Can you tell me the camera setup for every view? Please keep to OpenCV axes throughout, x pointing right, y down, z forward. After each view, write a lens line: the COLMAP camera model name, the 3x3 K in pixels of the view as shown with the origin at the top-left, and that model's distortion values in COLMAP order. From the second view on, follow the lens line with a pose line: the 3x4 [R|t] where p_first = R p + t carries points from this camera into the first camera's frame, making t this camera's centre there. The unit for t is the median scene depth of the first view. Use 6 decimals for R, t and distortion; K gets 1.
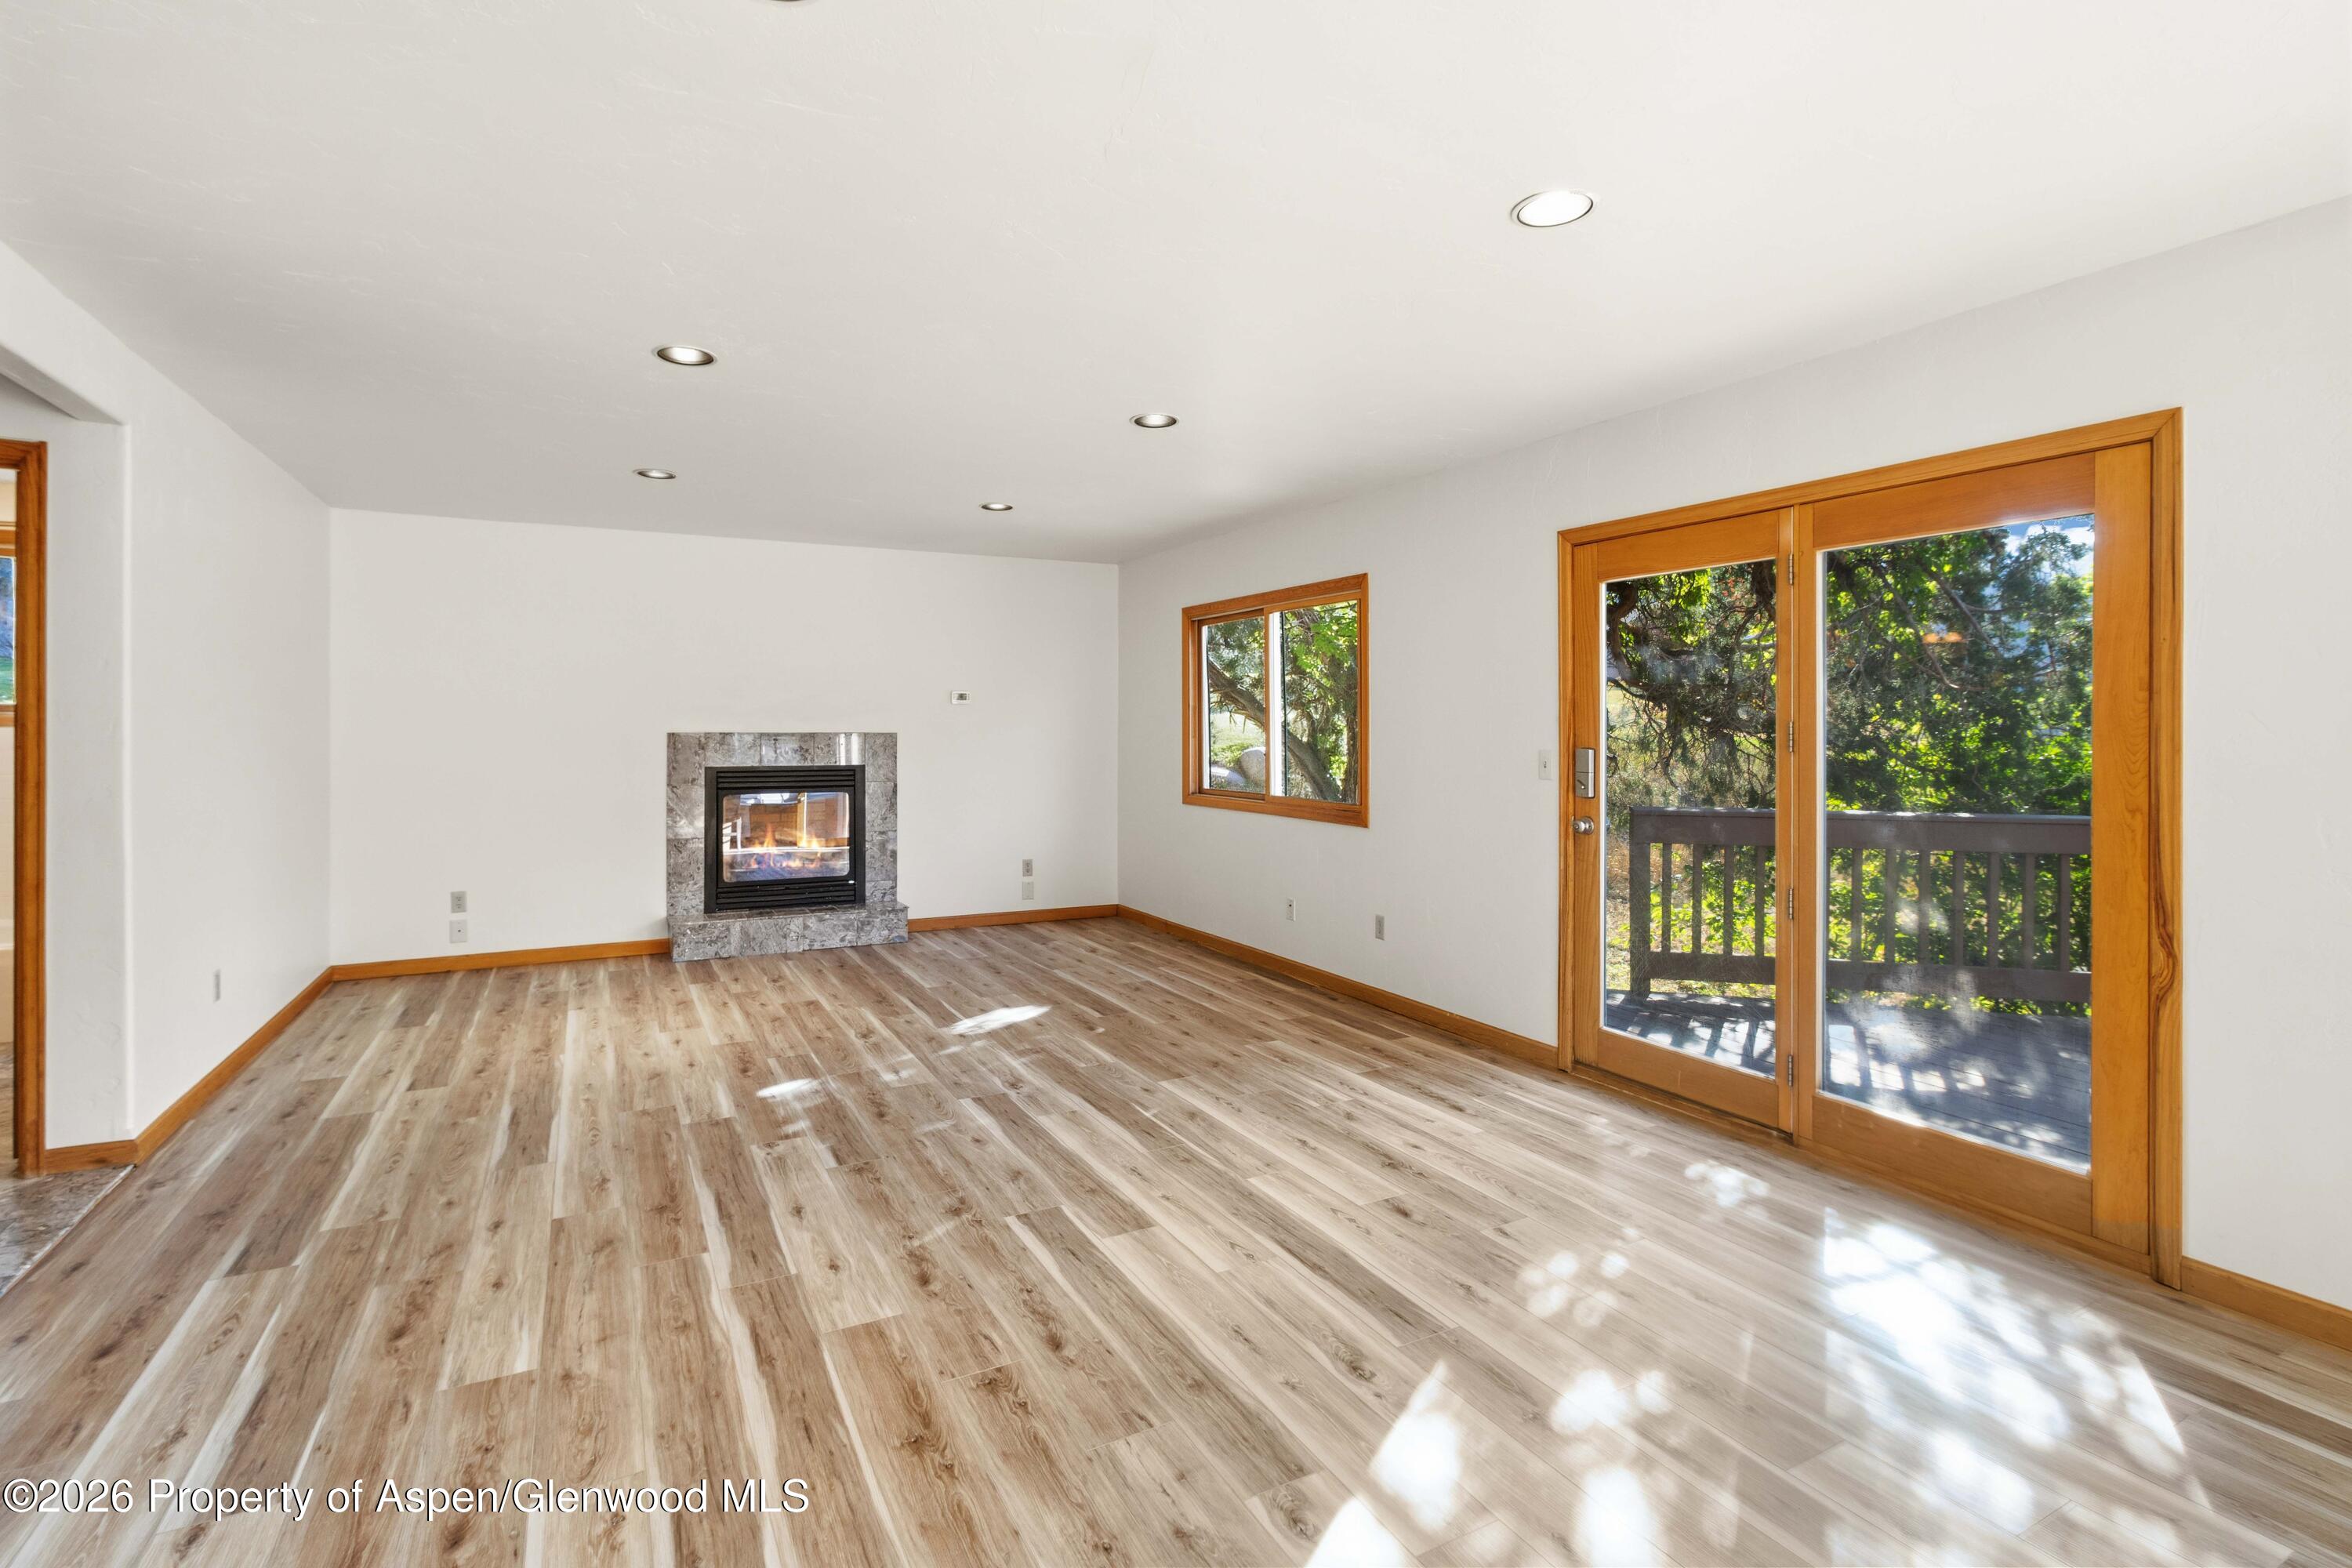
lens RADIAL K [[1112.8, 0, 1173.1], [0, 1112.8, 736.3], [0, 0, 1]] dist [-0.010404, 0.000909]
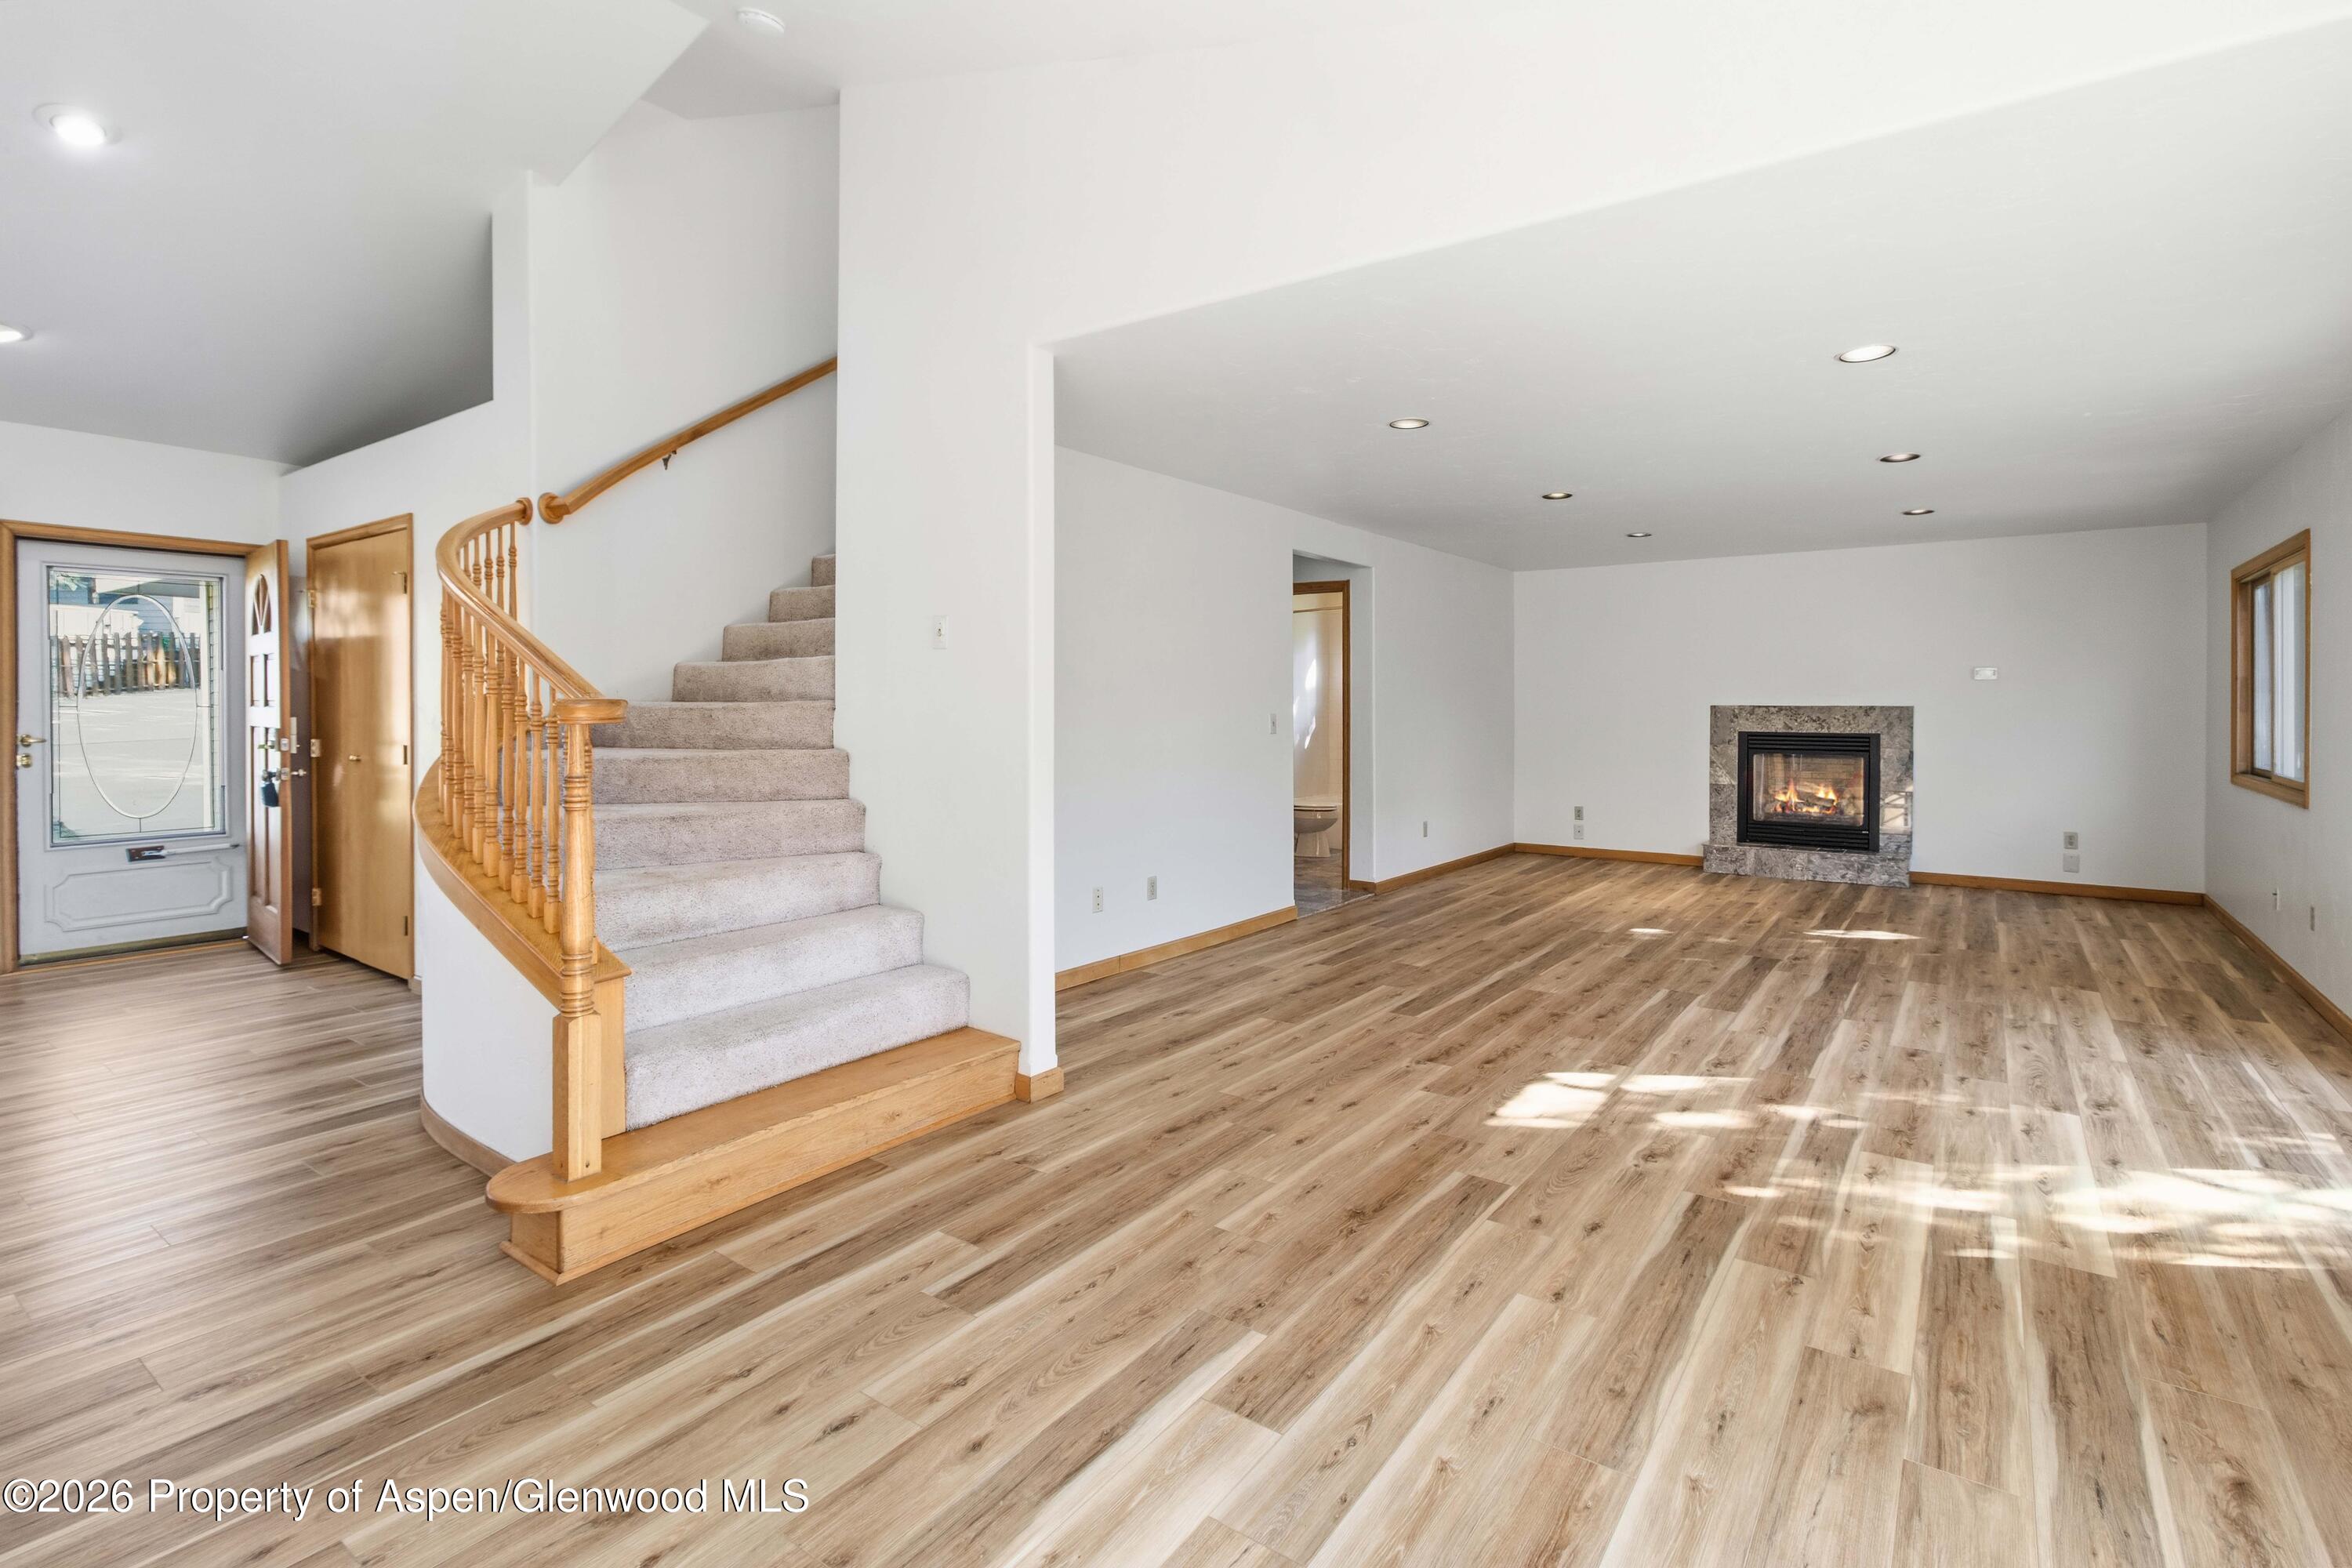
lens RADIAL K [[1112.8, 0, 1177.4], [0, 1112.8, 707.3], [0, 0, 1]] dist [-0.010404, 0.000909]
pose [[0.439590, 0.002473, -0.898195, 0.468920], [-0.004564, 0.999989, 0.000520, 0.001265], [0.898187, 0.003871, 0.439597, -0.181485]]
